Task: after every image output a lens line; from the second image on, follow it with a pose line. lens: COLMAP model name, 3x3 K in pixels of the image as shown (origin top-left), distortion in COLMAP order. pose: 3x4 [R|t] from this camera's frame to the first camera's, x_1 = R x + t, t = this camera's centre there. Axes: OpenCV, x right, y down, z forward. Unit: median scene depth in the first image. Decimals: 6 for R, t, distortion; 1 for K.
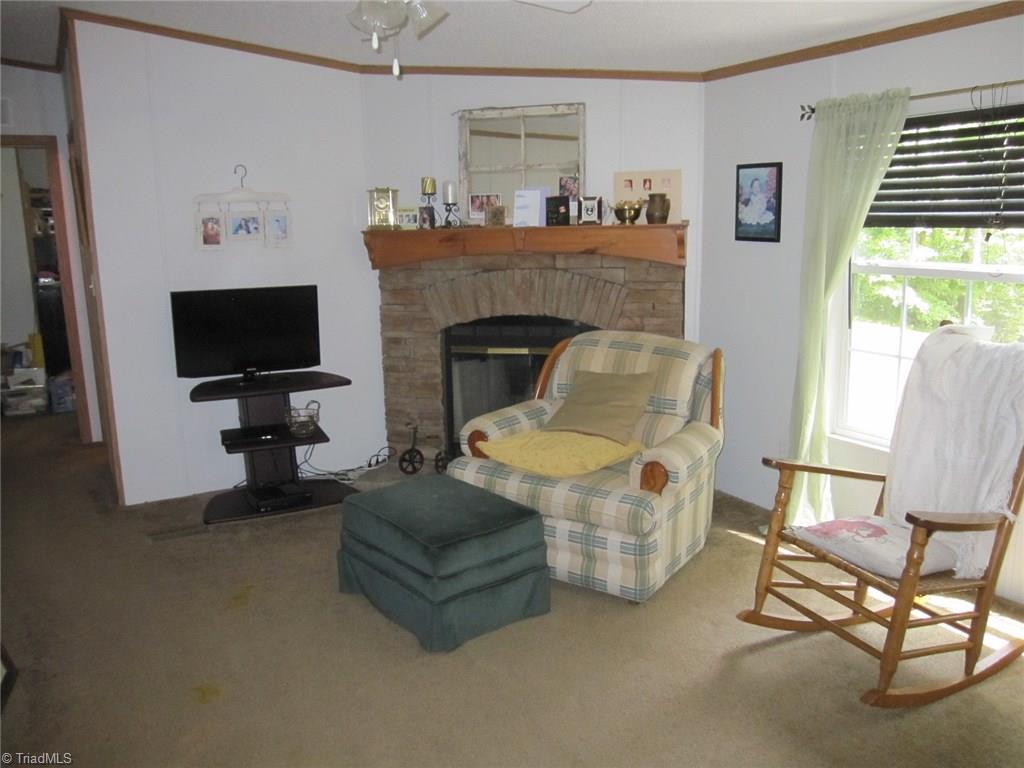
lens RADIAL K [[861.3, 0, 512.0], [0, 861.3, 384.0], [0, 0, 1]] dist [-0.051778, 0.013683]
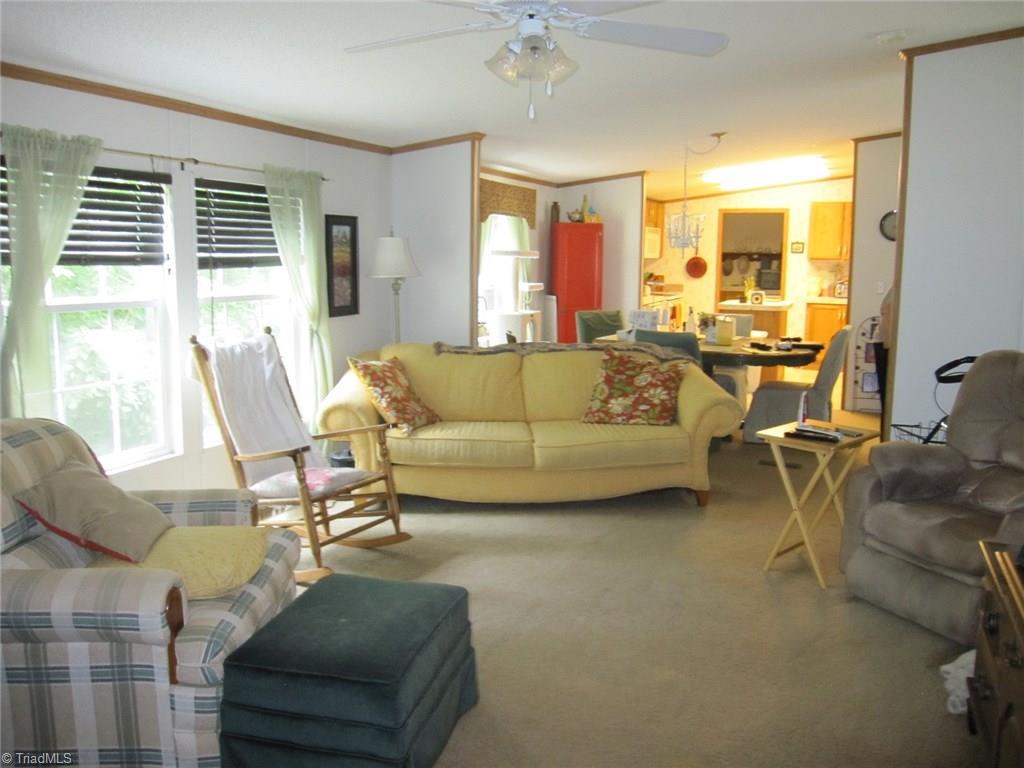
lens RADIAL K [[861.3, 0, 512.0], [0, 861.3, 384.0], [0, 0, 1]] dist [-0.051778, 0.013683]
pose [[-0.650682, -0.090738, 0.753909, -0.738143], [0.149173, 0.958214, 0.244075, -0.233431], [-0.744554, 0.271278, -0.609957, 1.358413]]
